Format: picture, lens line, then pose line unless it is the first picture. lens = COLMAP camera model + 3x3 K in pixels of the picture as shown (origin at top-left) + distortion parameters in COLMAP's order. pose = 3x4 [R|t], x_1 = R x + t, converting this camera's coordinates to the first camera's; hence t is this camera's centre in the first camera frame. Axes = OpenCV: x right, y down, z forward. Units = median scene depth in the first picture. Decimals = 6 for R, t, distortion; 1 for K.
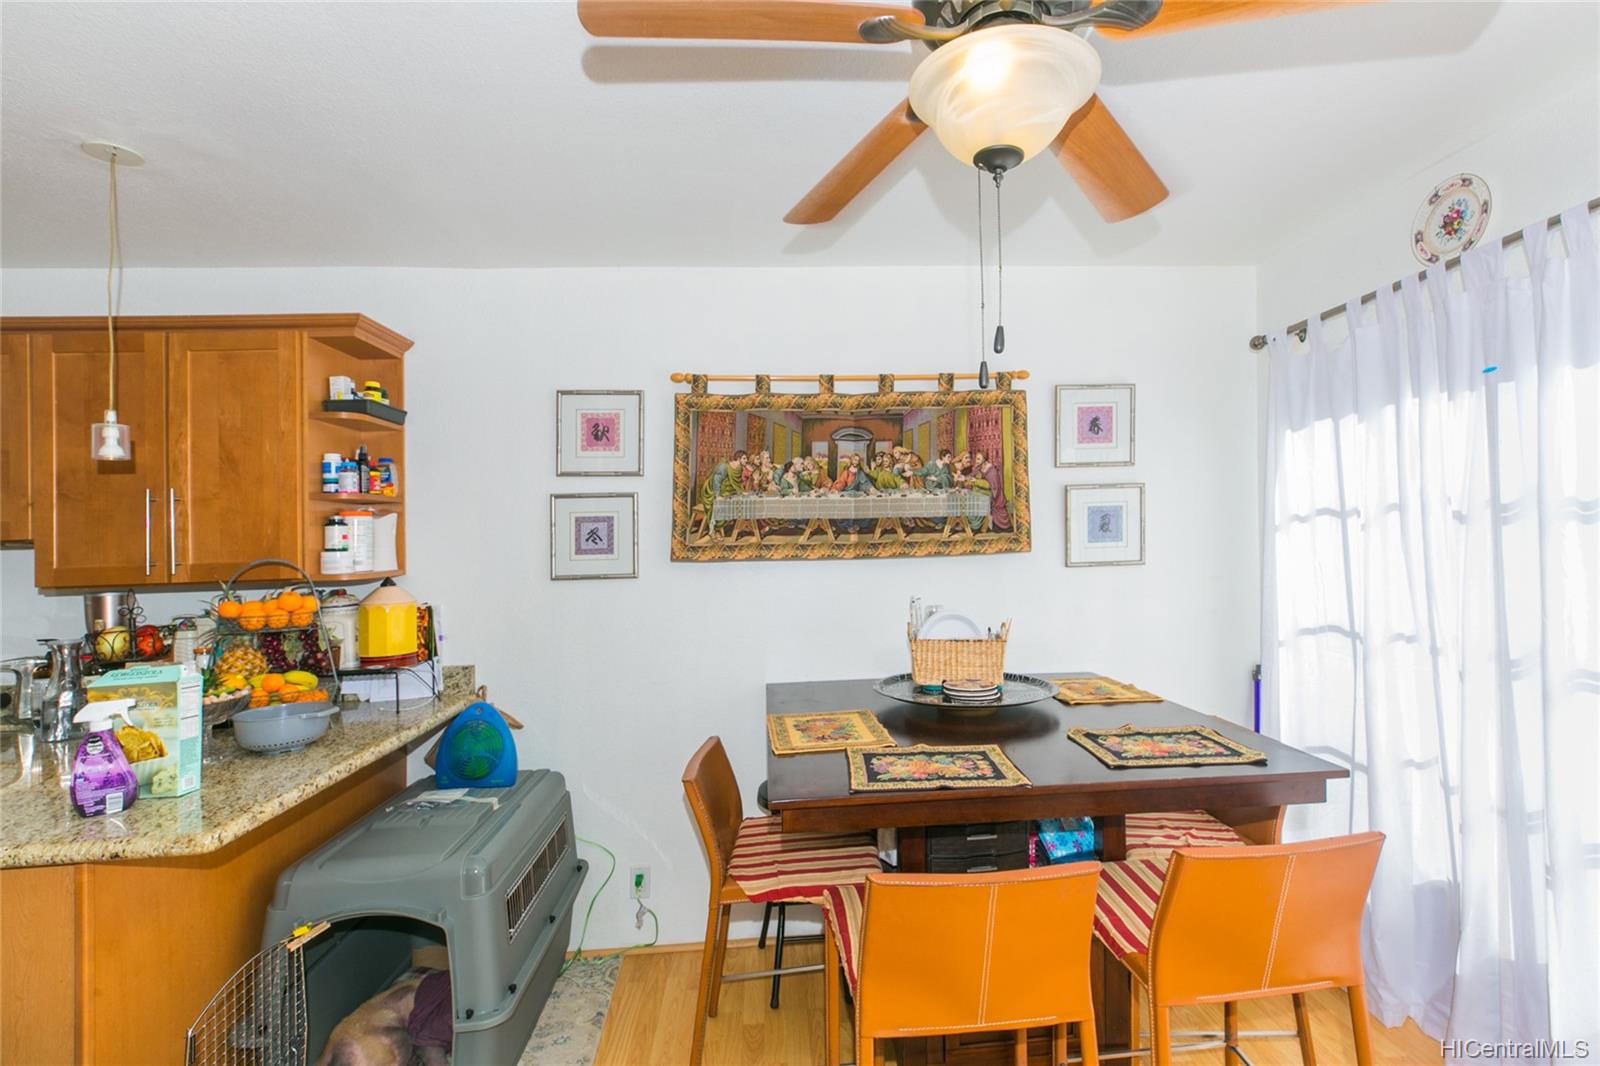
lens RADIAL K [[722.3, 0, 803.7], [0, 722.3, 533.3], [0, 0, 1]] dist [0.004306, -0.000826]
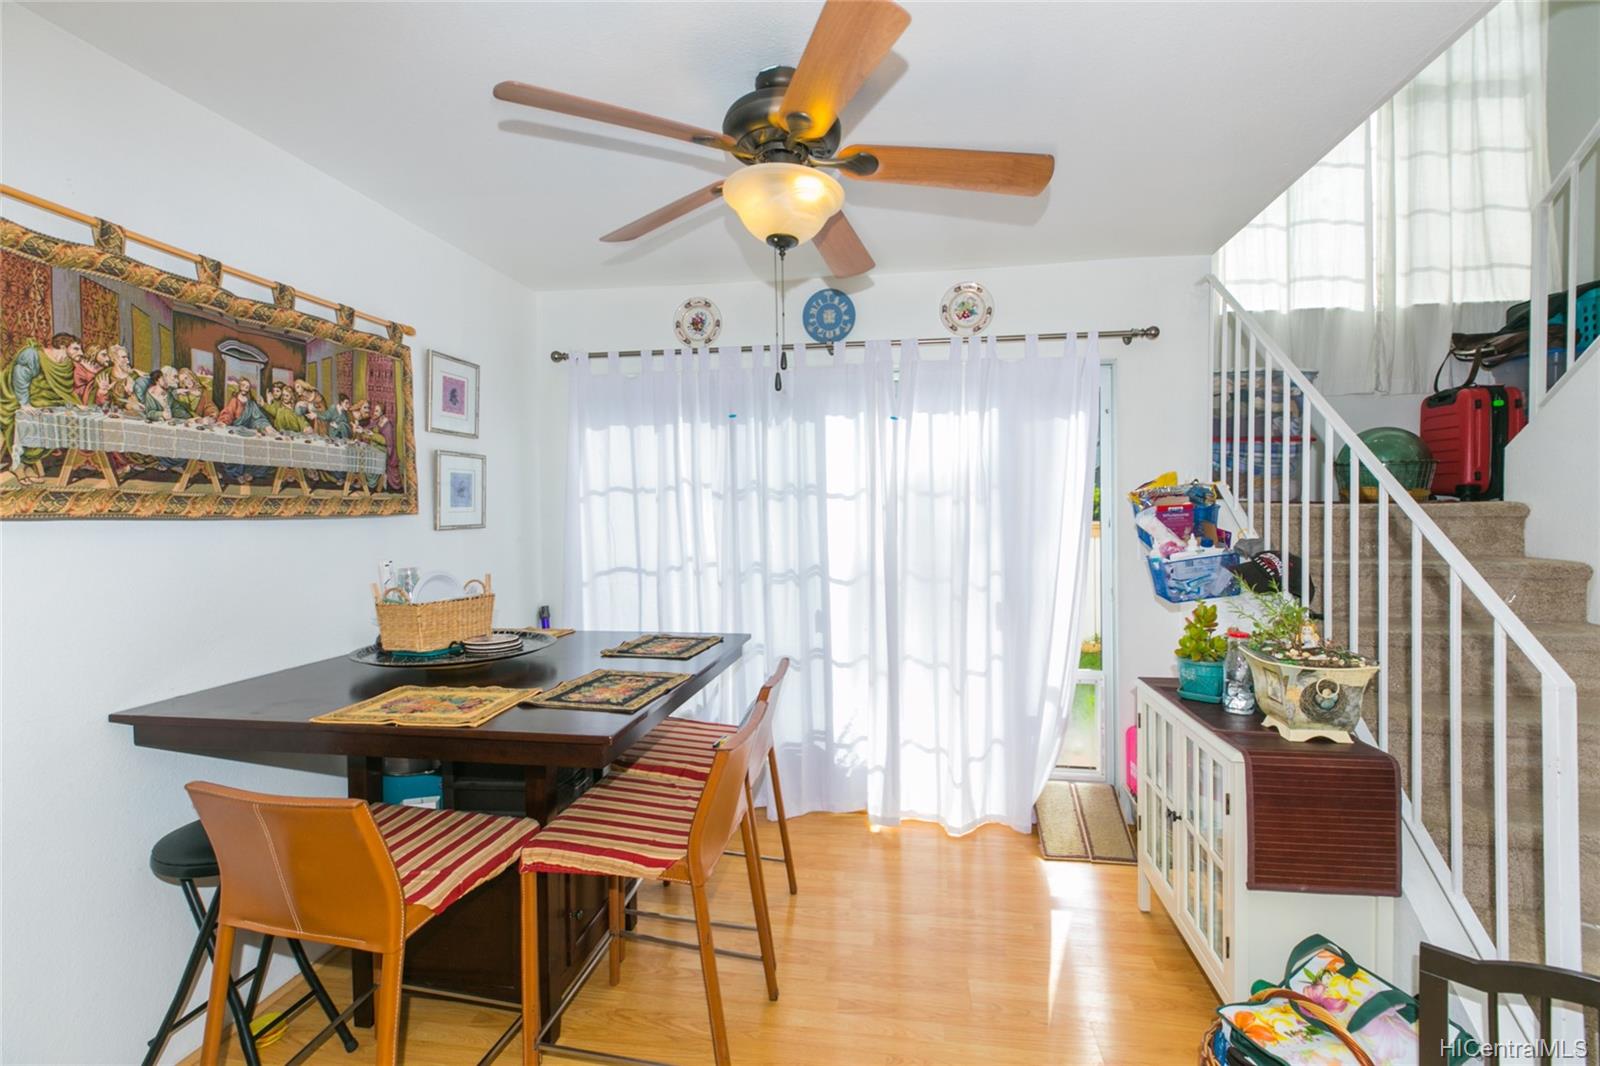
lens RADIAL K [[722.3, 0, 804.3], [0, 722.3, 527.0], [0, 0, 1]] dist [0.004306, -0.000826]
pose [[0.230021, 0.004146, 0.973177, -0.526364], [-0.015715, 0.999876, -0.000545, 0.035675], [-0.973059, -0.015168, 0.230058, 0.264717]]
